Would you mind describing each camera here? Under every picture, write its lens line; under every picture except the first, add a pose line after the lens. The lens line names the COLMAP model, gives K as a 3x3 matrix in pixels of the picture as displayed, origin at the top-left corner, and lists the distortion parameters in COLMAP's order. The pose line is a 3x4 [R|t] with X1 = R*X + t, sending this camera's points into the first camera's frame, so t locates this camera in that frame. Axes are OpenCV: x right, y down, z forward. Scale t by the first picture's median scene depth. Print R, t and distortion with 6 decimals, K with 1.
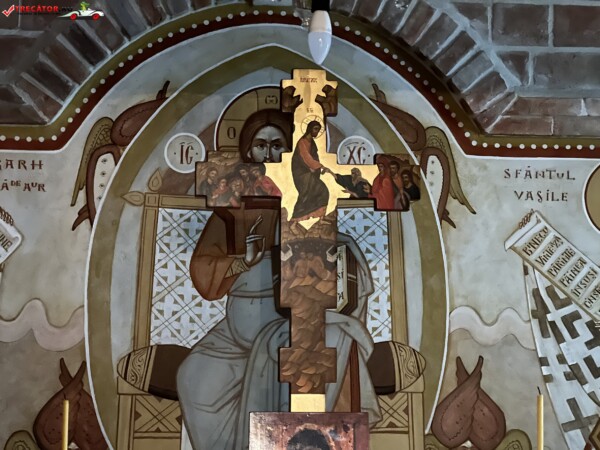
lens RADIAL K [[1328.9, 0, 300.6], [0, 1328.9, 223.5], [0, 0, 1]] dist [0.187908, 0.000000]
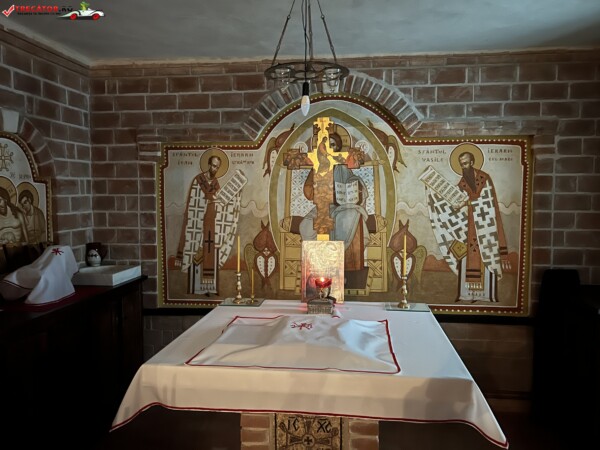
lens RADIAL K [[450.1, 0, 301.5], [0, 450.1, 228.4], [0, 0, 1]] dist [0.049529, -0.037341]
pose [[0.974171, 0.003329, -0.225788, 0.132483], [0.025662, 0.991781, 0.125344, -0.004929], [0.224350, -0.127901, 0.966079, 0.046768]]
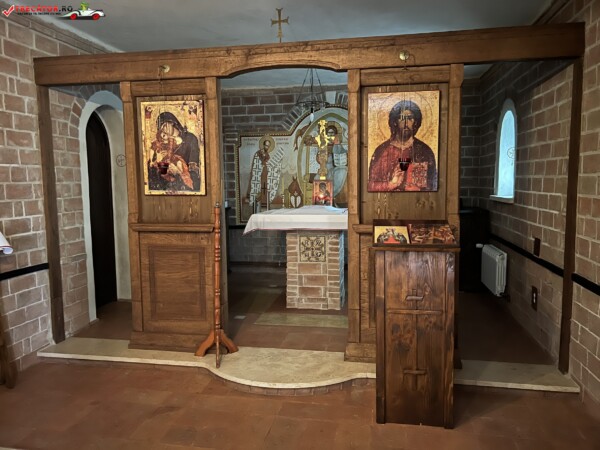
lens RADIAL K [[450.1, 0, 298.3], [0, 450.1, 239.2], [0, 0, 1]] dist [0.049529, -0.037341]
pose [[0.955738, 0.014049, -0.293883, 0.369984], [0.039119, 0.983923, 0.174254, 0.035529], [0.291607, -0.178038, 0.939823, -0.725839]]
